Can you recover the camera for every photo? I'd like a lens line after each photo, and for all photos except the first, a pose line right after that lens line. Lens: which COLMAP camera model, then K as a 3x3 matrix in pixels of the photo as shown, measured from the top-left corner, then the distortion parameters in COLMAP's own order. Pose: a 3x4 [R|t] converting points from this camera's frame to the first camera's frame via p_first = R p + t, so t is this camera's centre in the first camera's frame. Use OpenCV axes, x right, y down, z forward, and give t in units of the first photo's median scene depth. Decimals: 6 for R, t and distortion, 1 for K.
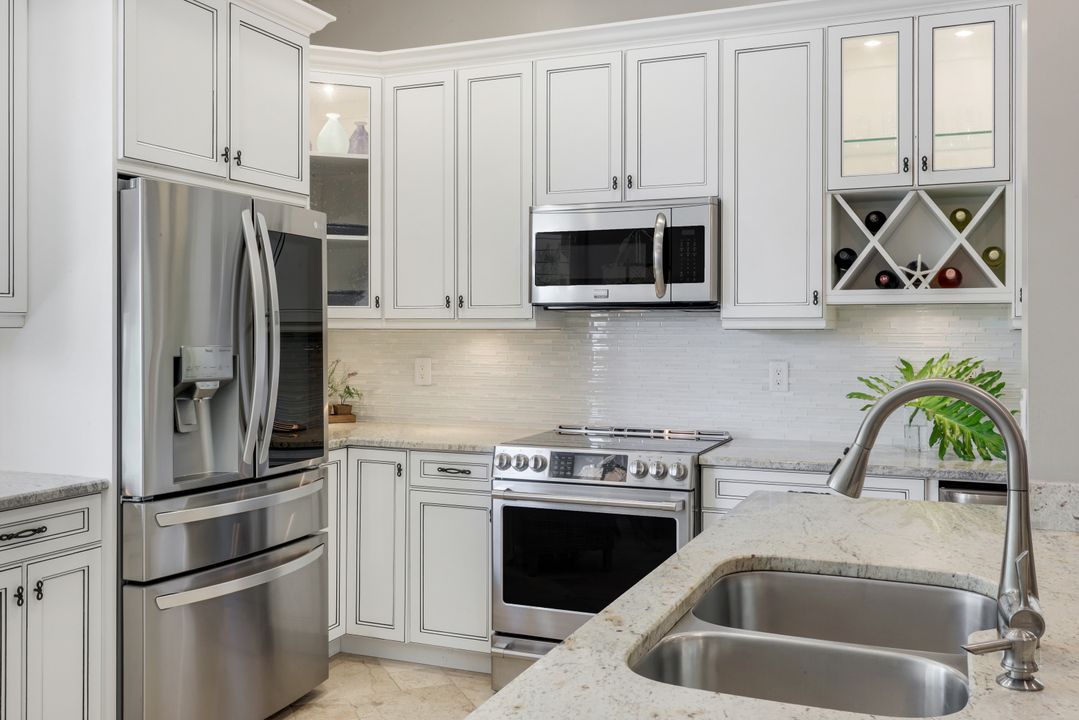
lens RADIAL K [[995.5, 0, 537.8], [0, 995.5, 330.4], [0, 0, 1]] dist [0.004518, 0.000000]
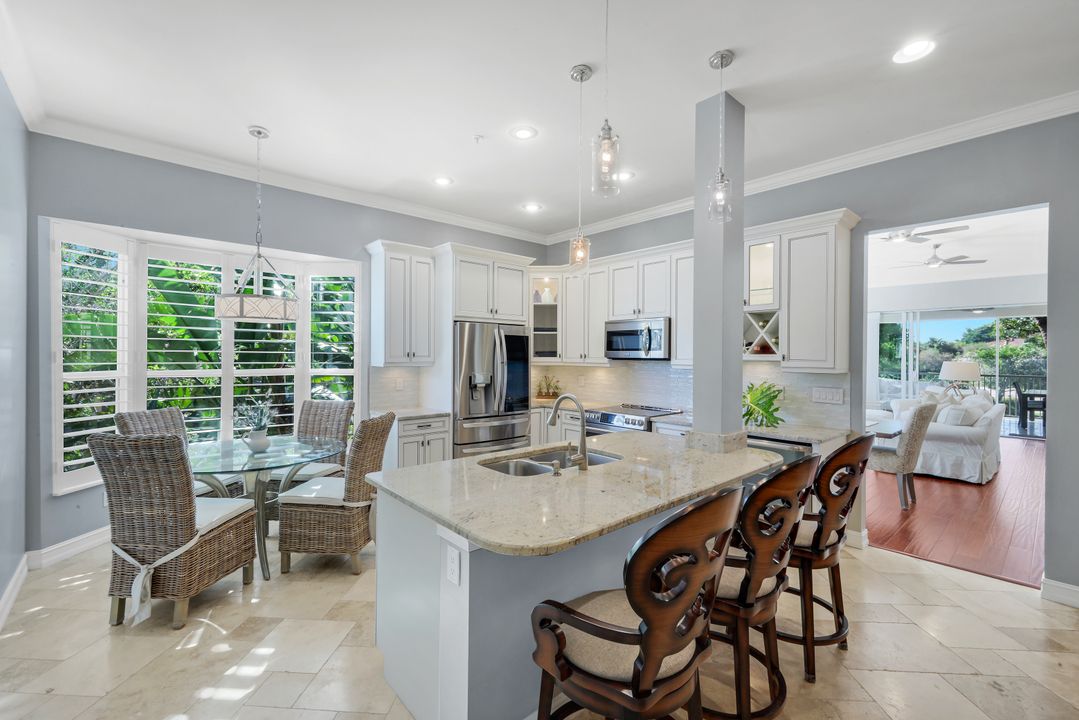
lens RADIAL K [[452.7, 0, 537.8], [0, 452.7, 359.0], [0, 0, 1]] dist [-0.003720, 0.001490]
pose [[0.900618, 0.007596, -0.434546, 0.386726], [-0.005381, 0.999966, 0.006326, -0.032385], [0.434579, -0.003359, 0.900627, -0.188524]]
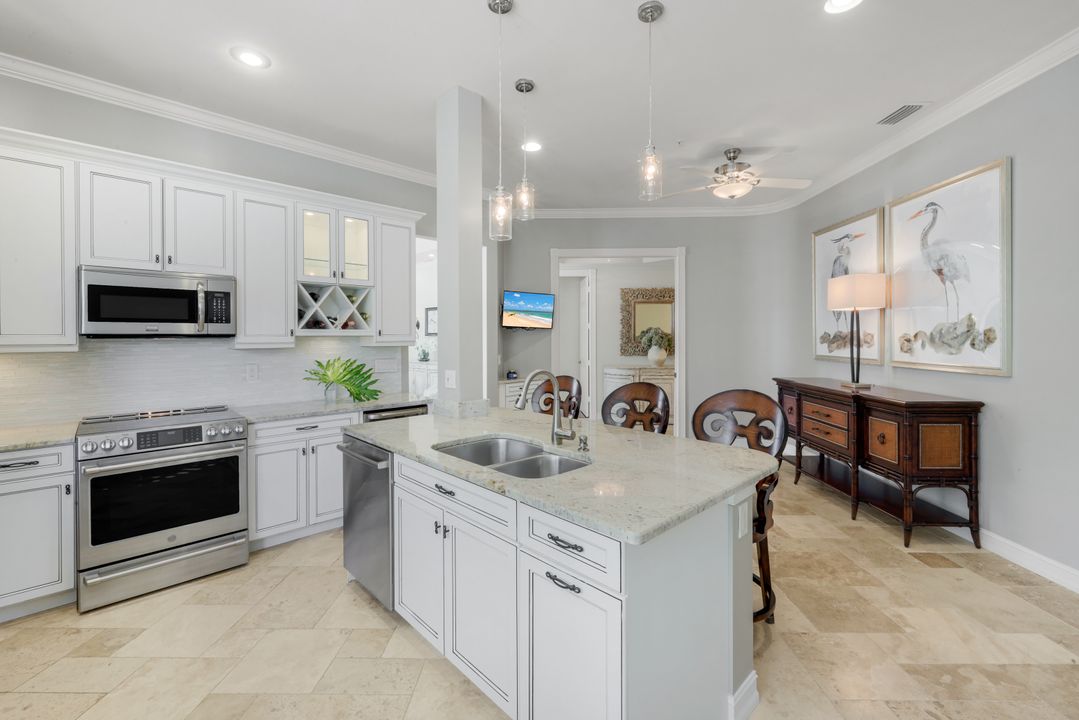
lens RADIAL K [[452.7, 0, 531.2], [0, 452.7, 343.5], [0, 0, 1]] dist [-0.003720, 0.001490]
pose [[0.412029, -0.014963, 0.911048, -0.355369], [0.006113, 0.999888, 0.013657, -0.019720], [-0.911150, -0.000058, 0.412074, 0.165093]]
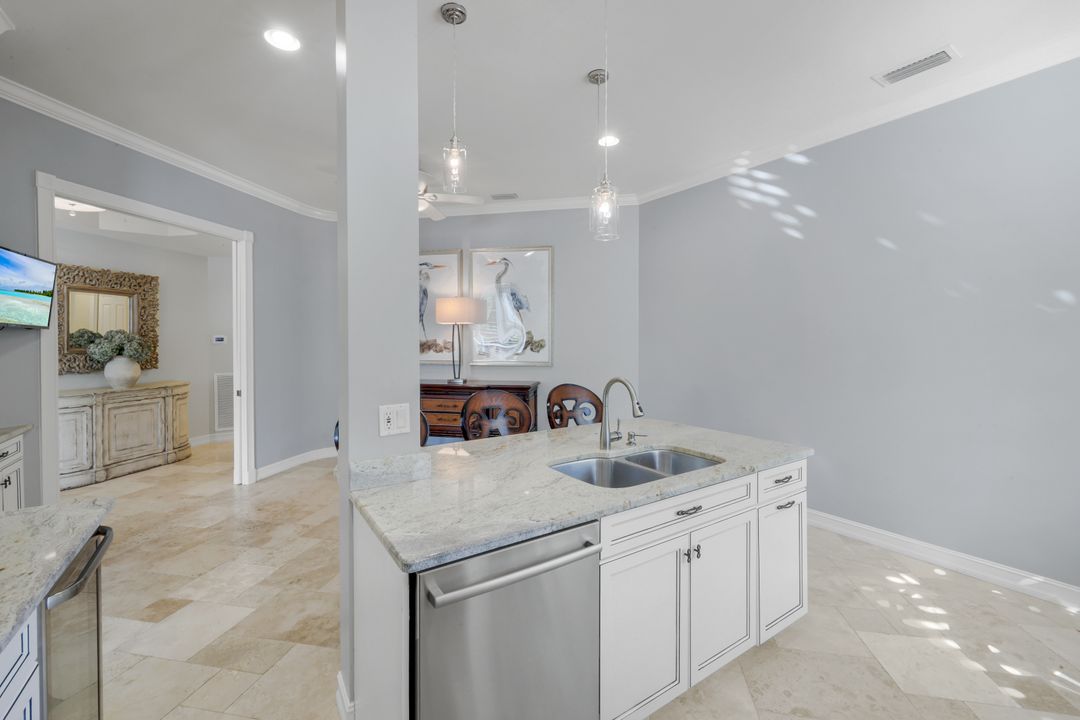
lens RADIAL K [[453.1, 0, 533.9], [0, 453.1, 351.8], [0, 0, 1]] dist [-0.003720, 0.001490]
pose [[-0.830947, -0.010042, 0.556260, -0.063213], [0.001407, 0.999796, 0.020150, -0.021172], [-0.556349, 0.017526, -0.830764, 0.924336]]
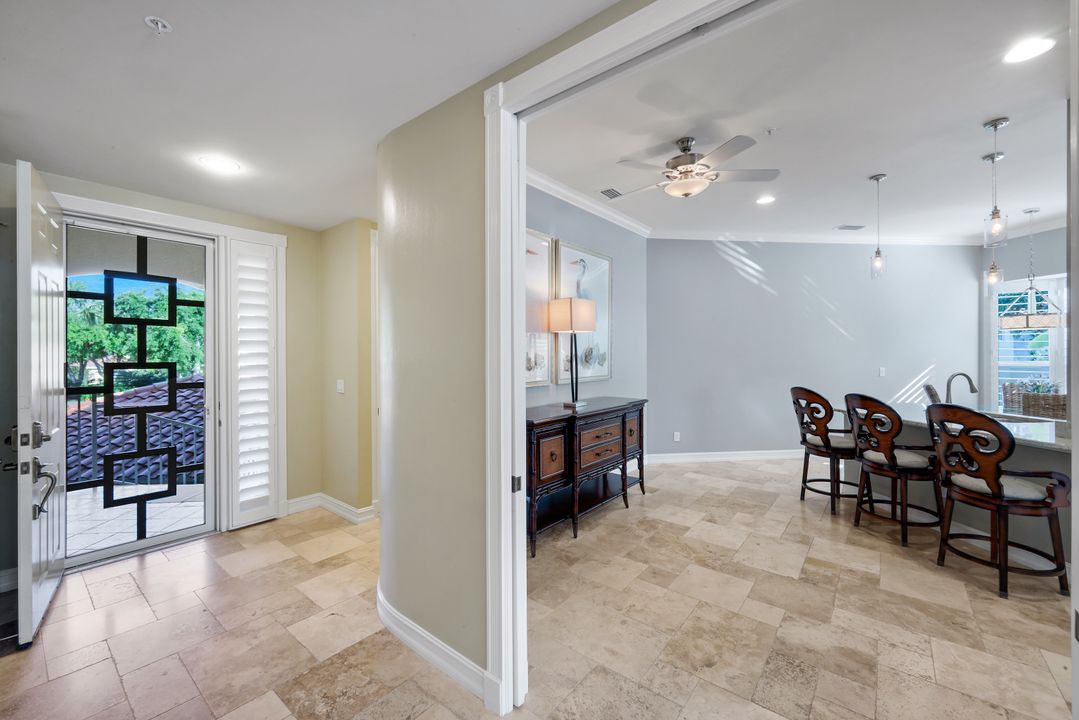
lens RADIAL K [[452.7, 0, 527.9], [0, 452.7, 355.0], [0, 0, 1]] dist [-0.003720, 0.001490]
pose [[-0.874935, 0.005571, -0.484208, 1.515328], [0.004394, 0.999984, 0.003564, -0.029434], [0.484220, 0.000991, -0.874946, 0.808602]]
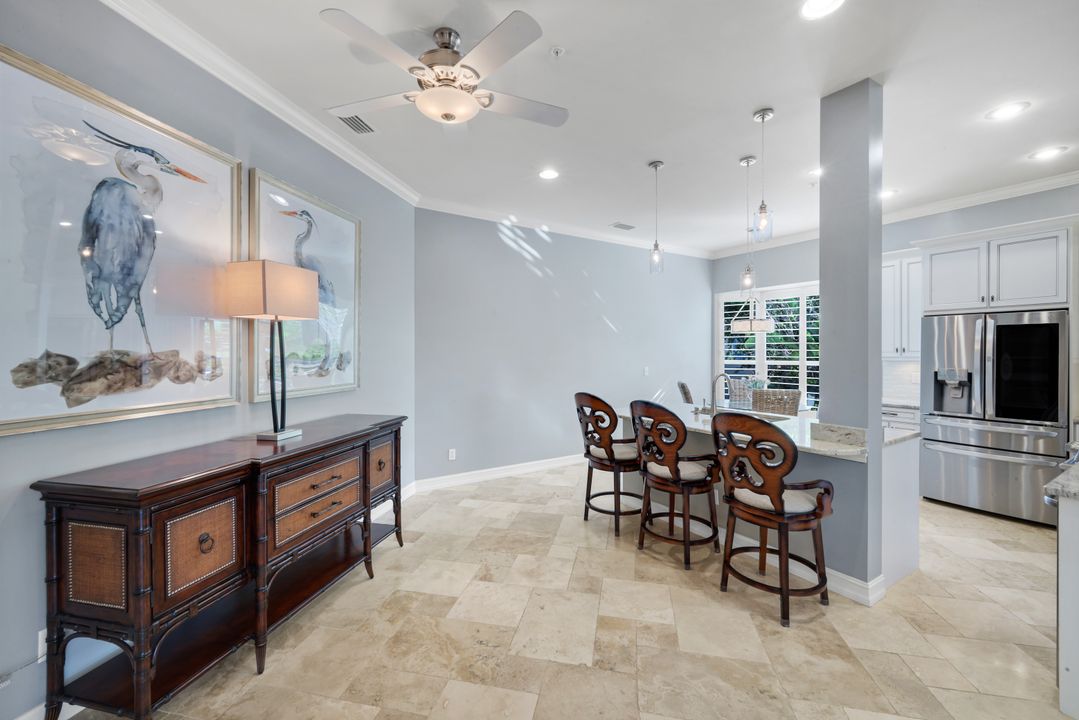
lens RADIAL K [[444.1, 0, 539.1], [0, 444.1, 358.1], [0, 0, 1]] dist [0.001006, -0.000032]
pose [[-0.559470, 0.010799, -0.828780, 1.223491], [0.001106, 0.999924, 0.012282, -0.028675], [0.828850, 0.005955, -0.559439, 0.604594]]
